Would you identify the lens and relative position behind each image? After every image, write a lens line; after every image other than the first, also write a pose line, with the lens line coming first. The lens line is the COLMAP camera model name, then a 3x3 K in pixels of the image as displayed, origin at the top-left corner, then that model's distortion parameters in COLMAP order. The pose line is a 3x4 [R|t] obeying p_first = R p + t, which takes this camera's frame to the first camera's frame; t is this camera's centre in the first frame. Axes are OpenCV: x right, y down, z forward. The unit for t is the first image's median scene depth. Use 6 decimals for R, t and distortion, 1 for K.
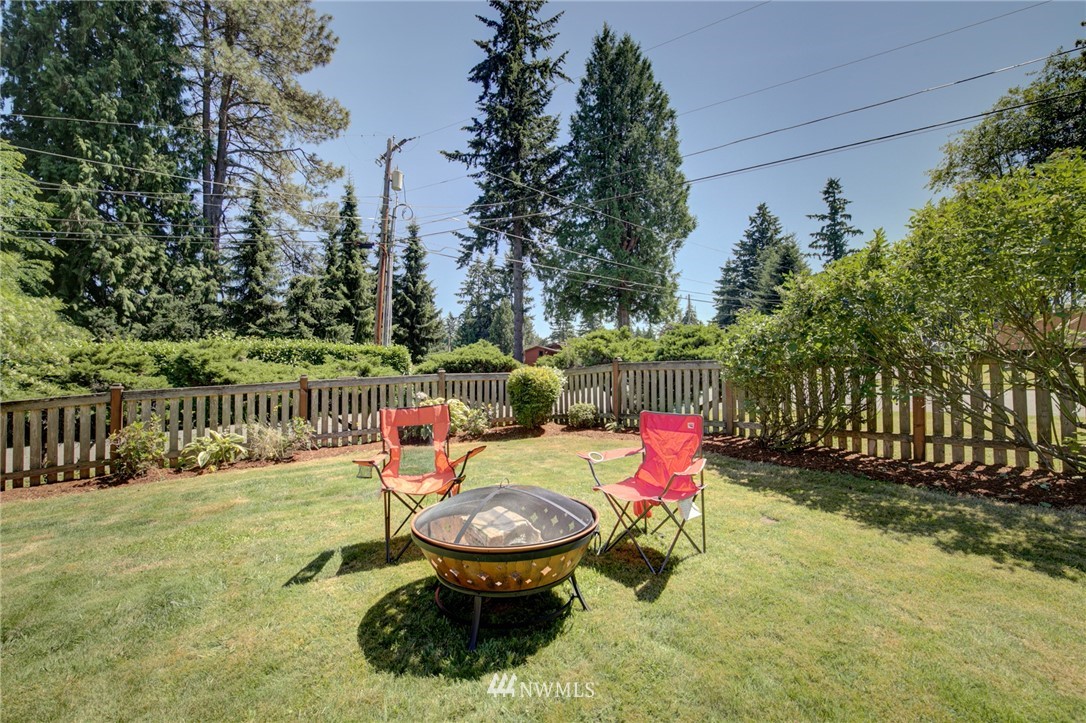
lens RADIAL K [[462.3, 0, 542.4], [0, 462.3, 351.5], [0, 0, 1]] dist [-0.018823, -0.000072]
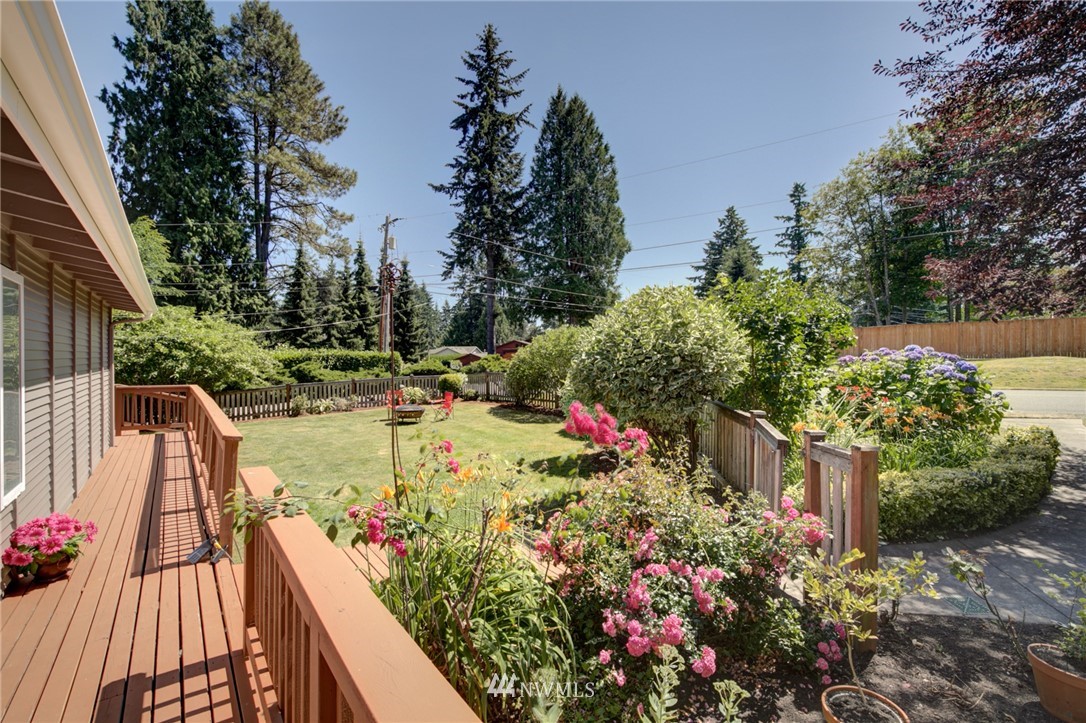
lens RADIAL K [[467.8, 0, 538.5], [0, 467.8, 352.2], [0, 0, 1]] dist [-0.016693, 0.002957]
pose [[0.999961, 0.005252, -0.007078, 0.119858], [-0.005019, 0.999460, 0.032479, -0.042405], [0.007244, -0.032442, 0.999447, -0.366069]]
